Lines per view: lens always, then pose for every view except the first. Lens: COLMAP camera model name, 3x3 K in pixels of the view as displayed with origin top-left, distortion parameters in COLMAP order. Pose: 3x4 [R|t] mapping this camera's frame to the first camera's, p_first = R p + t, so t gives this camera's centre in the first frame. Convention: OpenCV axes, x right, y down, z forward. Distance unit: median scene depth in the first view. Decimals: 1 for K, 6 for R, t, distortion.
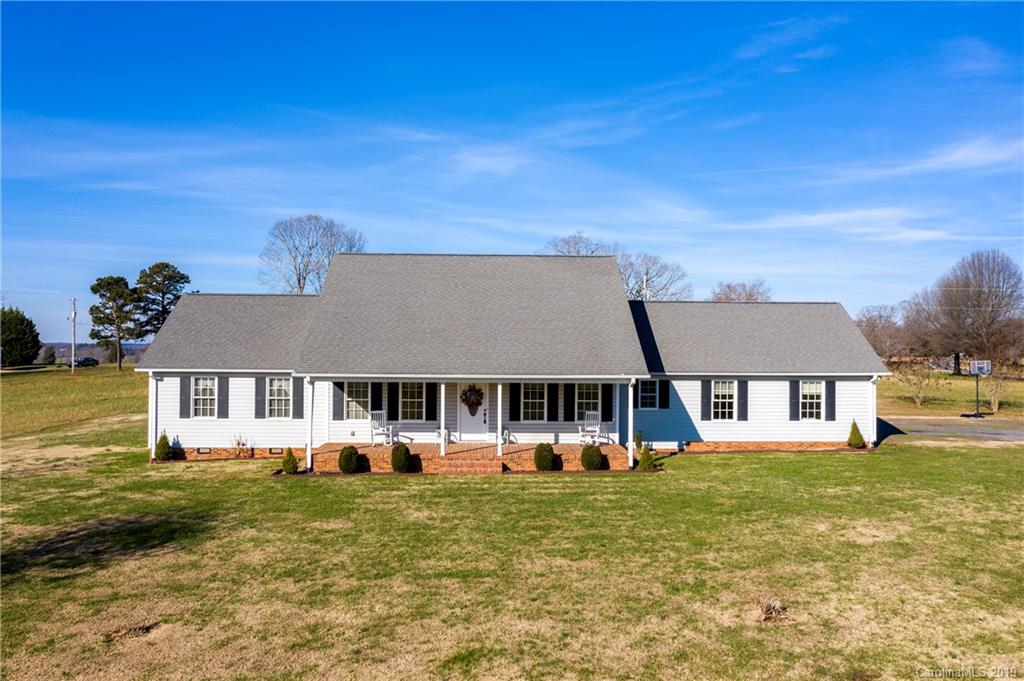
lens RADIAL K [[800.6, 0, 509.7], [0, 800.6, 367.4], [0, 0, 1]] dist [-0.013839, 0.006253]
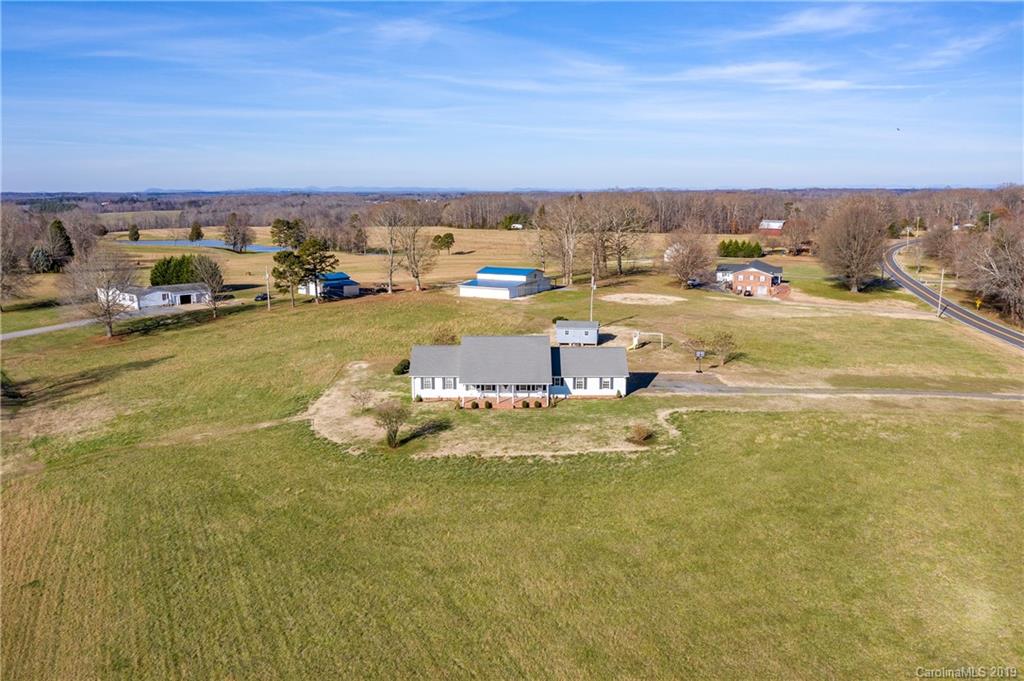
lens RADIAL K [[800.6, 0, 516.2], [0, 800.6, 341.0], [0, 0, 1]] dist [-0.013839, 0.006253]
pose [[0.999670, 0.000472, -0.025676, 0.088736], [0.003633, 0.987180, 0.159572, -0.696569], [0.025422, -0.159613, 0.986852, -2.384703]]
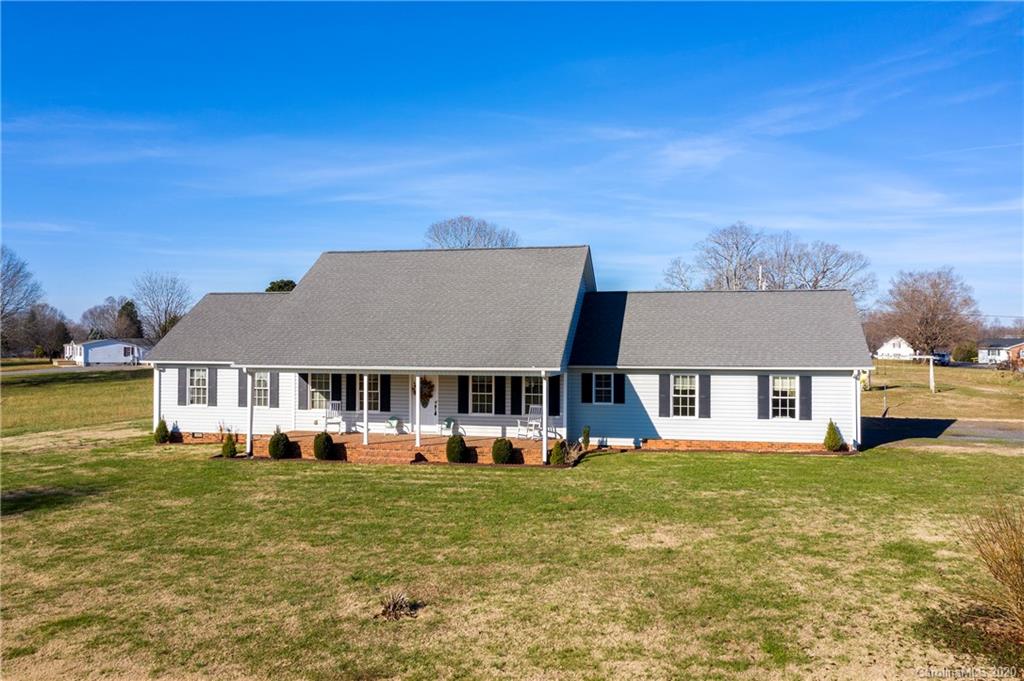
lens RADIAL K [[800.6, 0, 512.7], [0, 800.6, 340.2], [0, 0, 1]] dist [-0.013839, 0.006253]
pose [[0.967587, -0.004688, -0.252496, 0.319957], [-0.002898, 0.999556, -0.029666, 0.004474], [0.252523, 0.029436, 0.967143, 0.037676]]
